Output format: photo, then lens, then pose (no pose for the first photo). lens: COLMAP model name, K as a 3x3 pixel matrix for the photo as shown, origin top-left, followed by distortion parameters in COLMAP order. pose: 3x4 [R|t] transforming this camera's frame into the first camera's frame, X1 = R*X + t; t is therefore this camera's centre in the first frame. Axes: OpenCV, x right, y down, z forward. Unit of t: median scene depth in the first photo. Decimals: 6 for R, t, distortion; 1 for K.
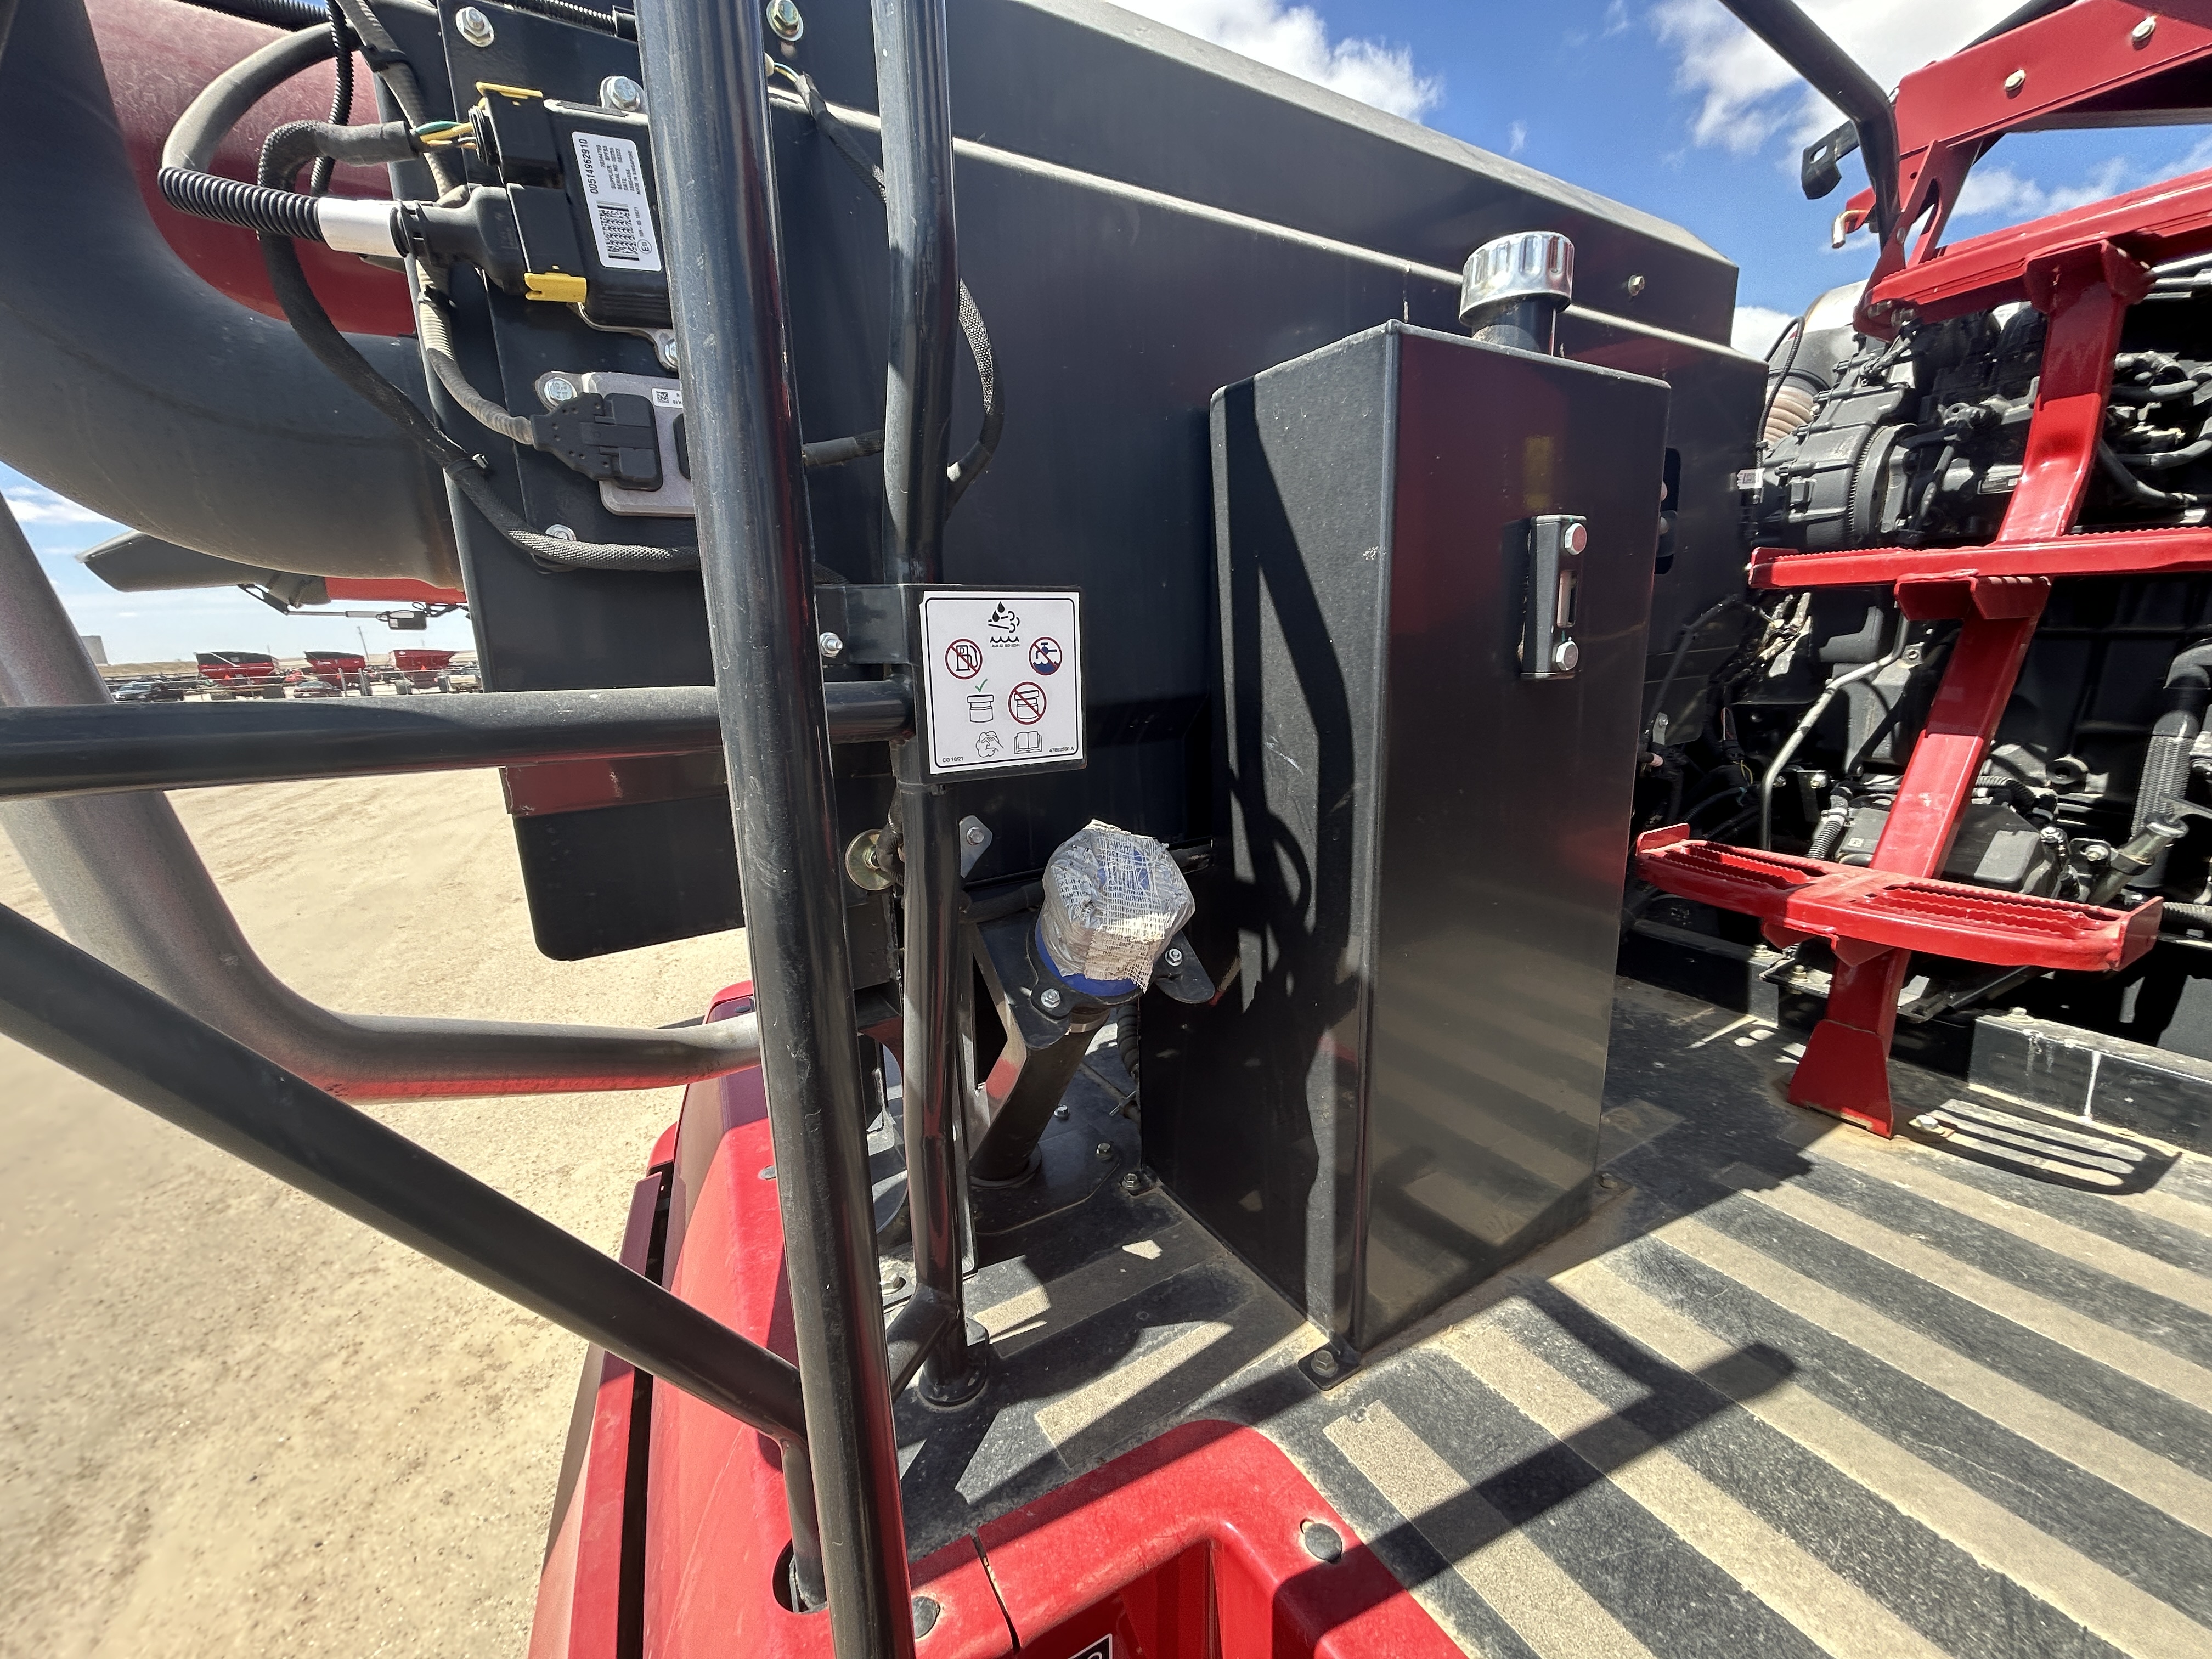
lens RADIAL K [[896.6, 0, 1103.2], [0, 896.6, 827.9], [0, 0, 1]] dist [-0.003524, 0.000660]
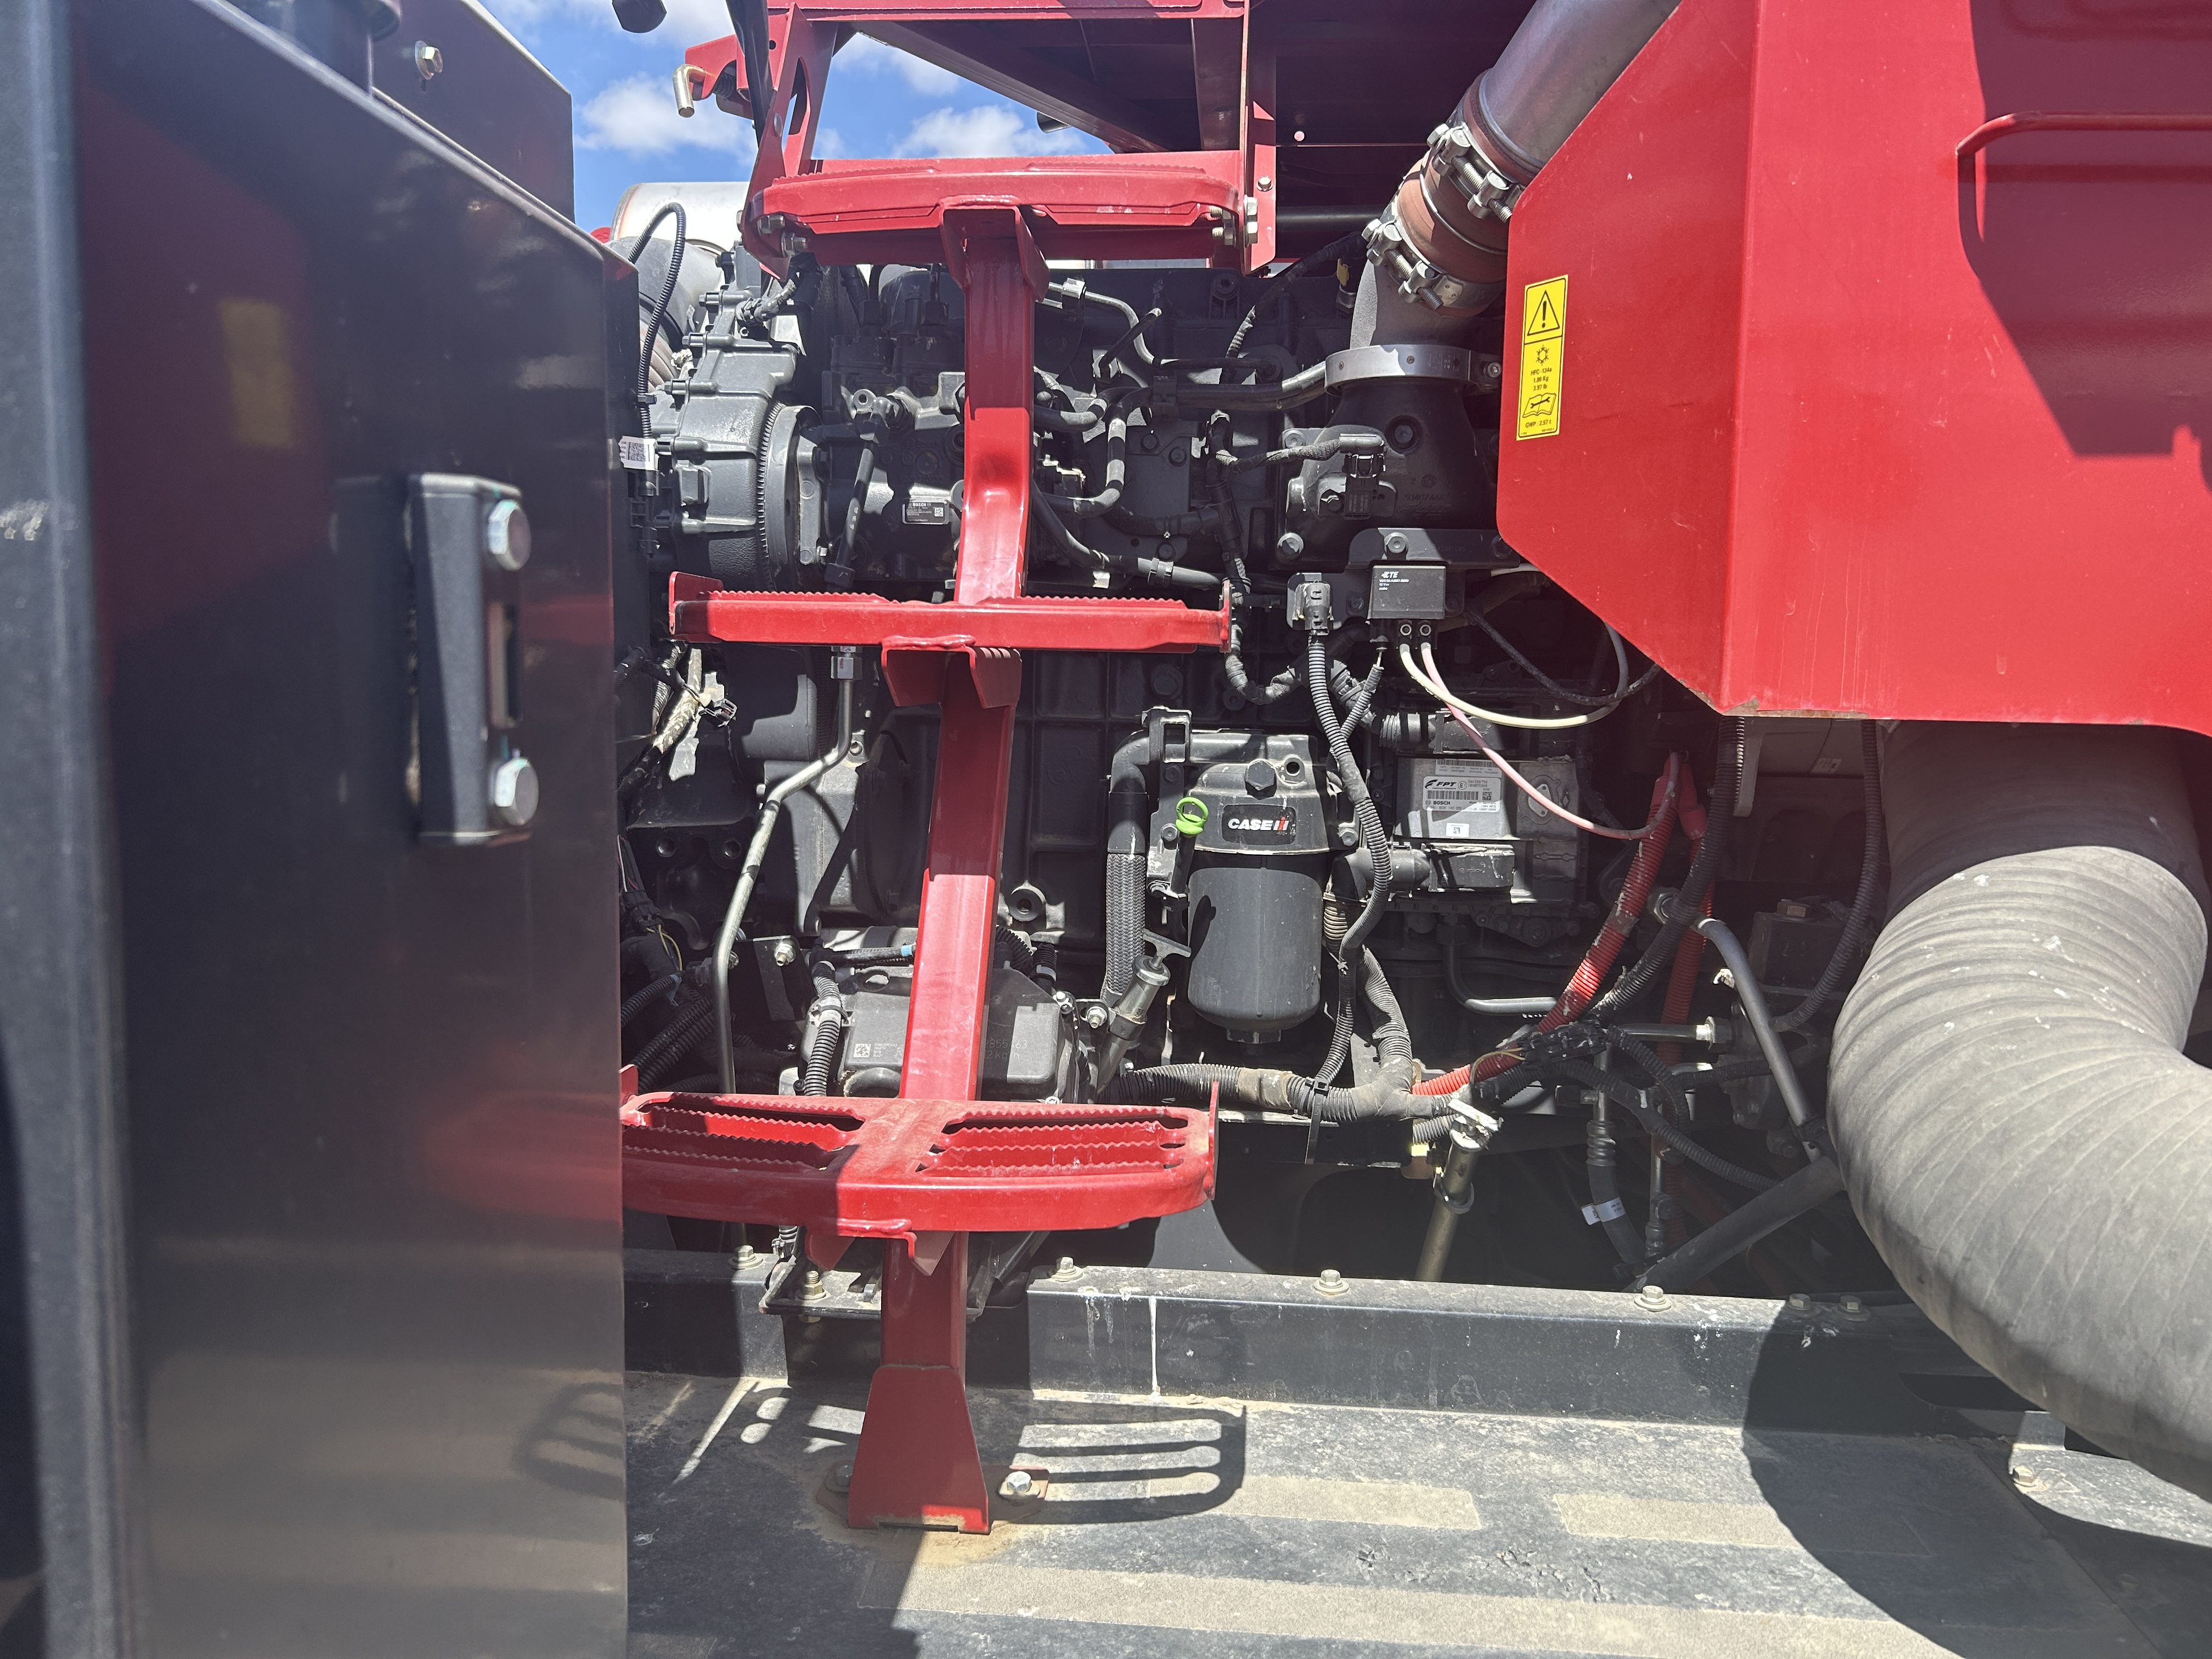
lens RADIAL K [[1666.6, 0, 1107.9], [0, 1666.6, 824.3], [0, 0, 1]] dist [0.060381, -0.054544]
pose [[0.583128, -0.038314, 0.811476, 0.006946], [0.141229, 0.988458, -0.054817, -0.052600], [-0.800010, 0.146569, 0.581809, 0.168207]]
